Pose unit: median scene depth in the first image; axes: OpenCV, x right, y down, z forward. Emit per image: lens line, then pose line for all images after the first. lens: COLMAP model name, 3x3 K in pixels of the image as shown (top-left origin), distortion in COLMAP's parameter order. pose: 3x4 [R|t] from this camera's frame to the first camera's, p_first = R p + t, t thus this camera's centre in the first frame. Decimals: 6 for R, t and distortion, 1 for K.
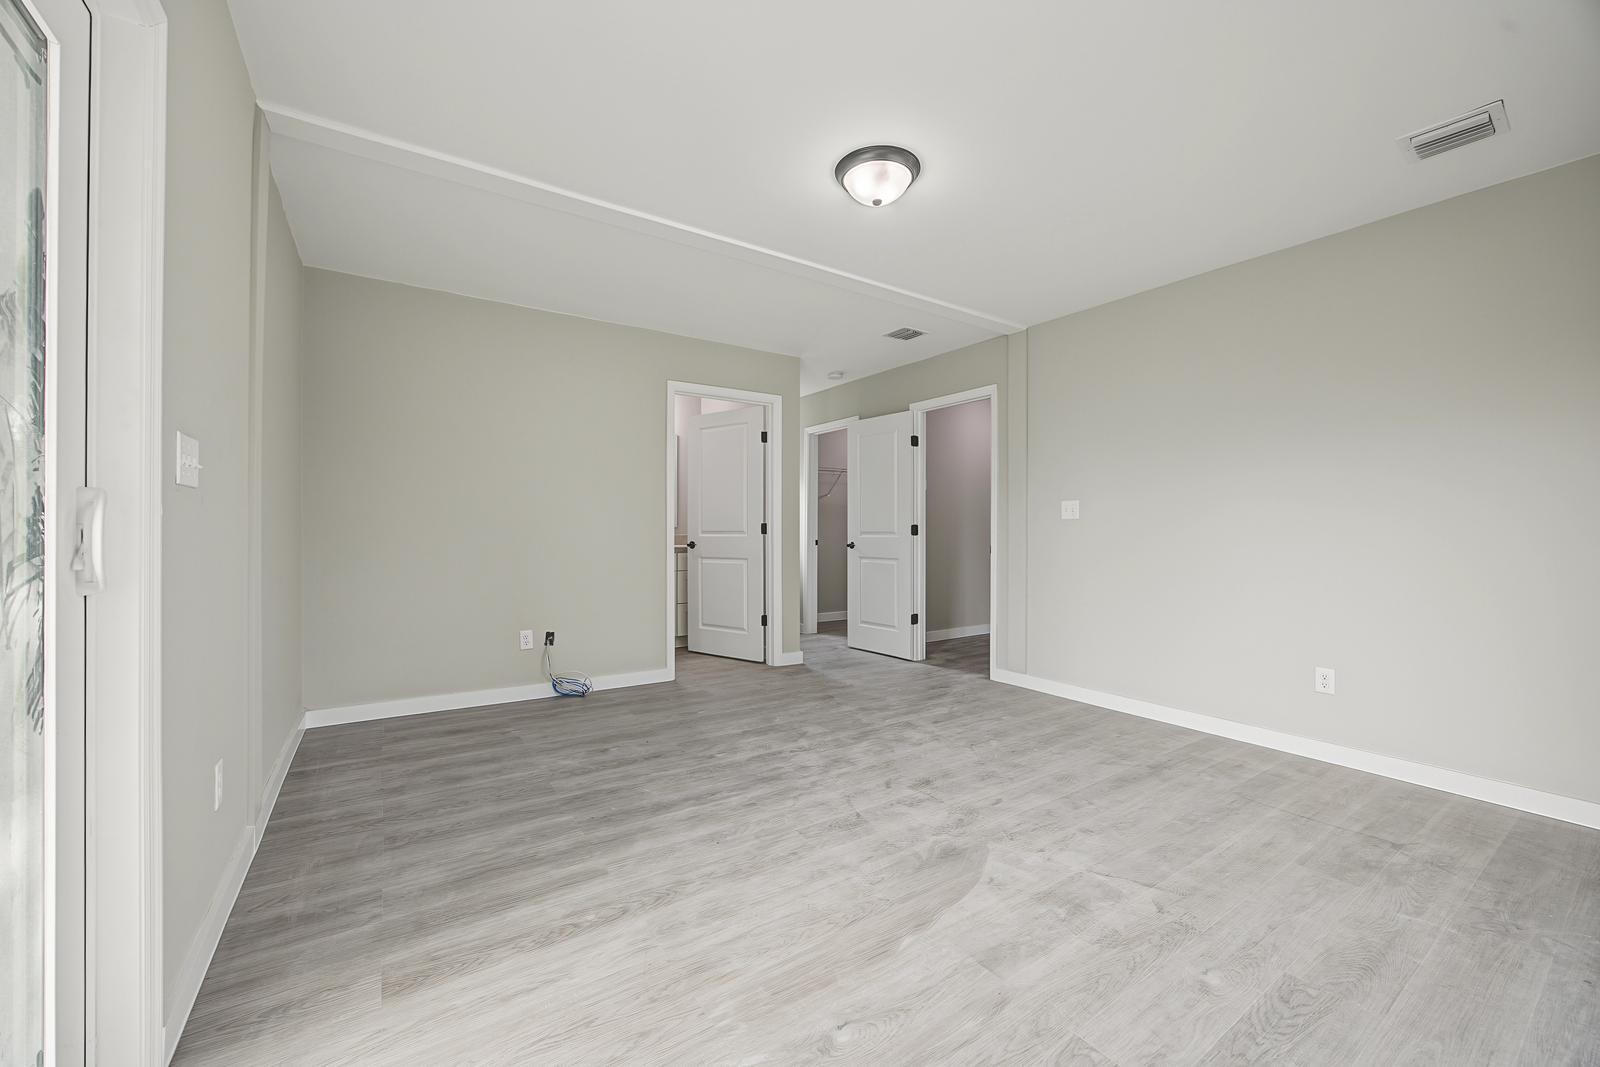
lens RADIAL K [[625.6, 0, 797.8], [0, 625.6, 533.9], [0, 0, 1]] dist [-0.036854, 0.015269]
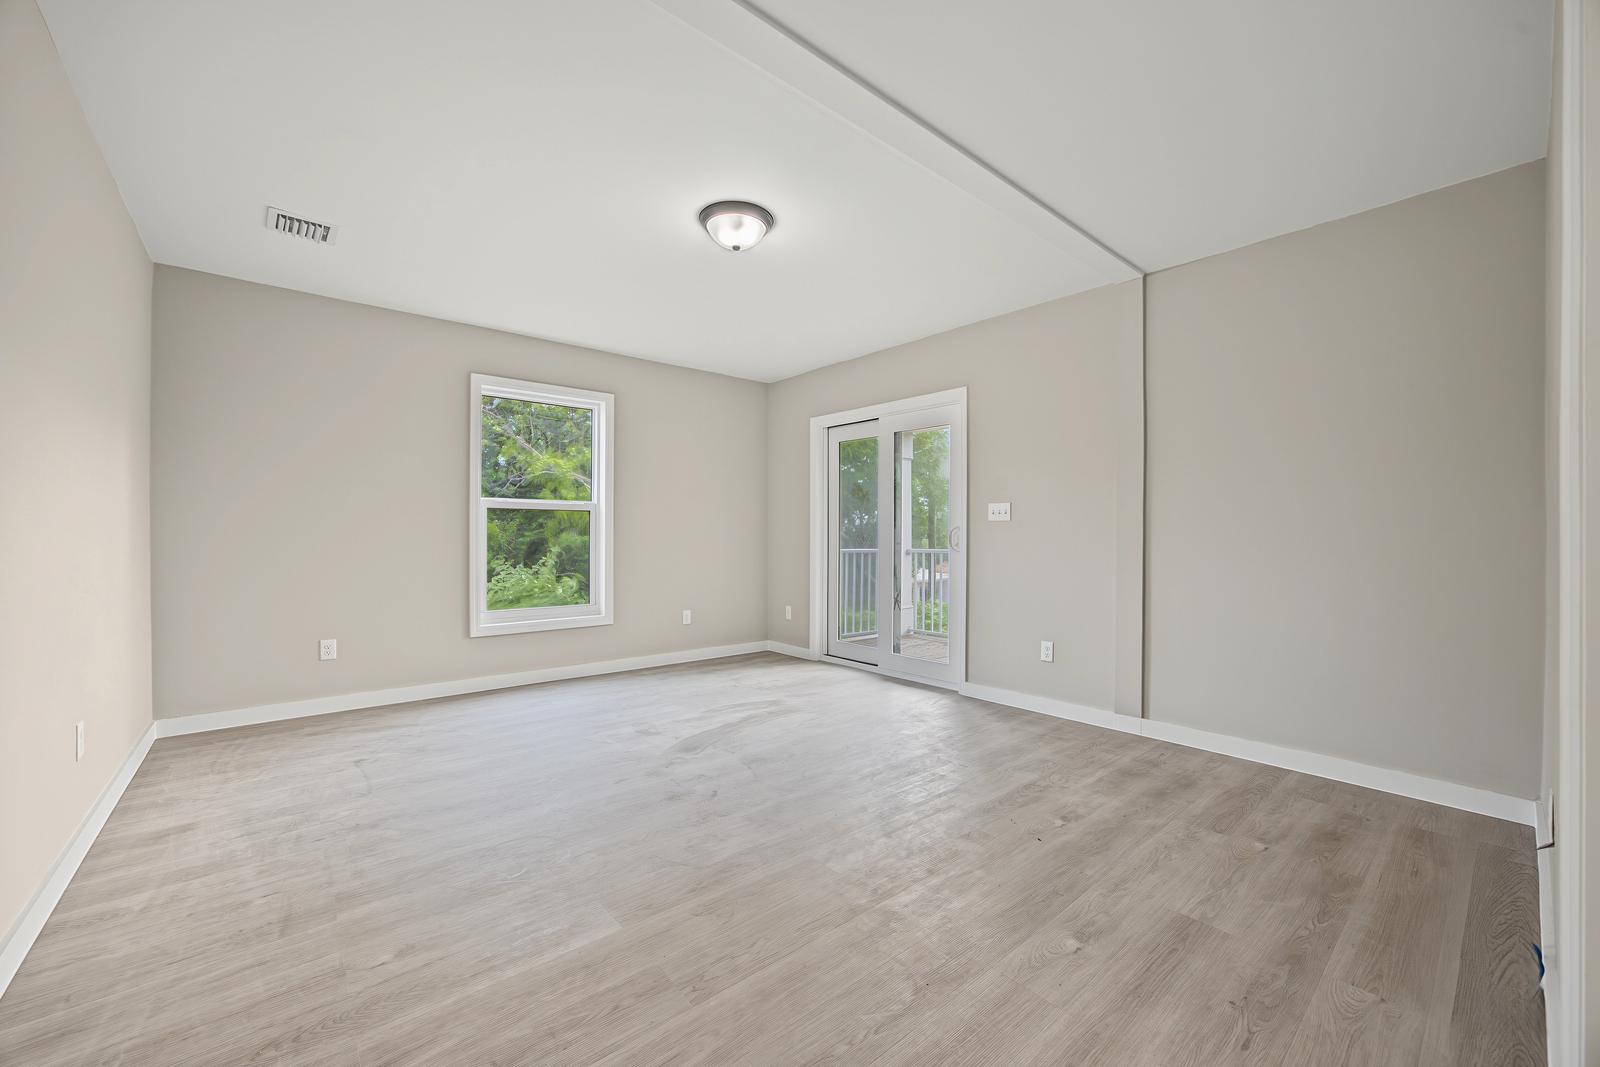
lens RADIAL K [[619.6, 0, 800.0], [0, 619.6, 533.5], [0, 0, 1]] dist [-0.001140, 0.000053]
pose [[-0.993717, -0.007720, -0.111659, 0.114884], [-0.007625, 0.999970, -0.001276, -0.005314], [0.111666, -0.000416, -0.993746, 1.847848]]
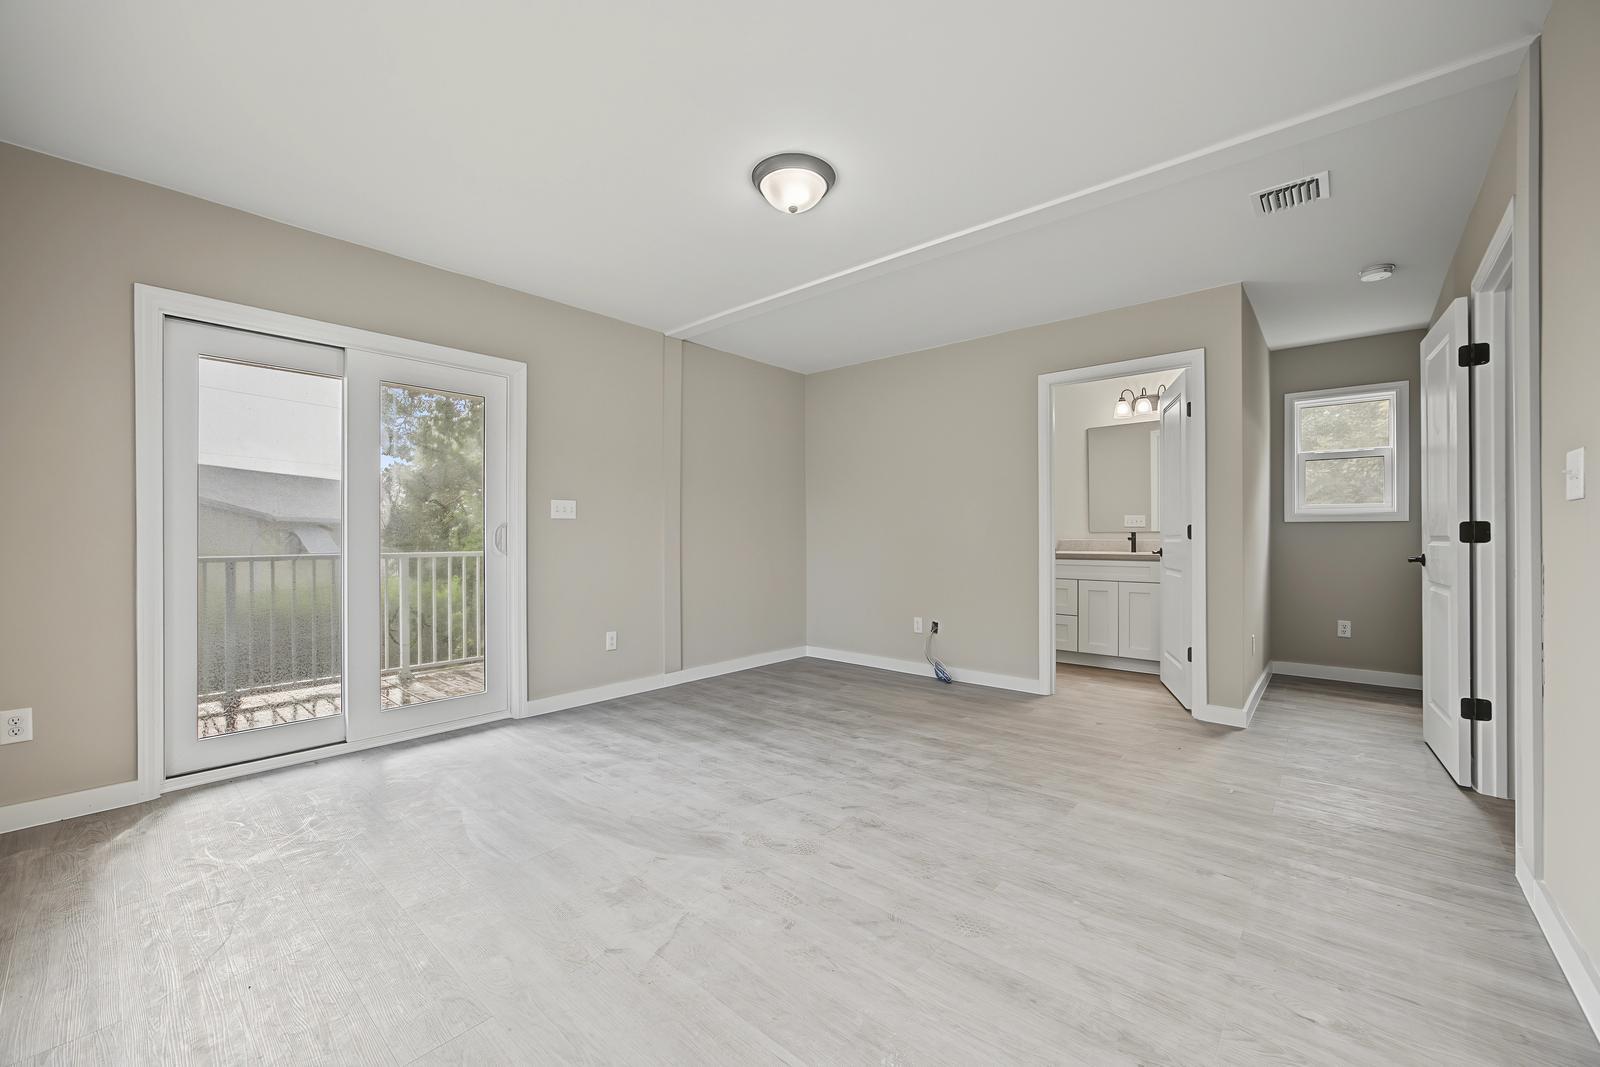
lens RADIAL K [[625.6, 0, 797.8], [0, 625.6, 533.9], [0, 0, 1]] dist [-0.036854, 0.015269]
pose [[0.251702, -0.009858, -0.967755, 0.951421], [-0.001117, 0.999944, -0.010476, 0.006988], [0.967804, 0.003718, 0.251677, 0.643631]]
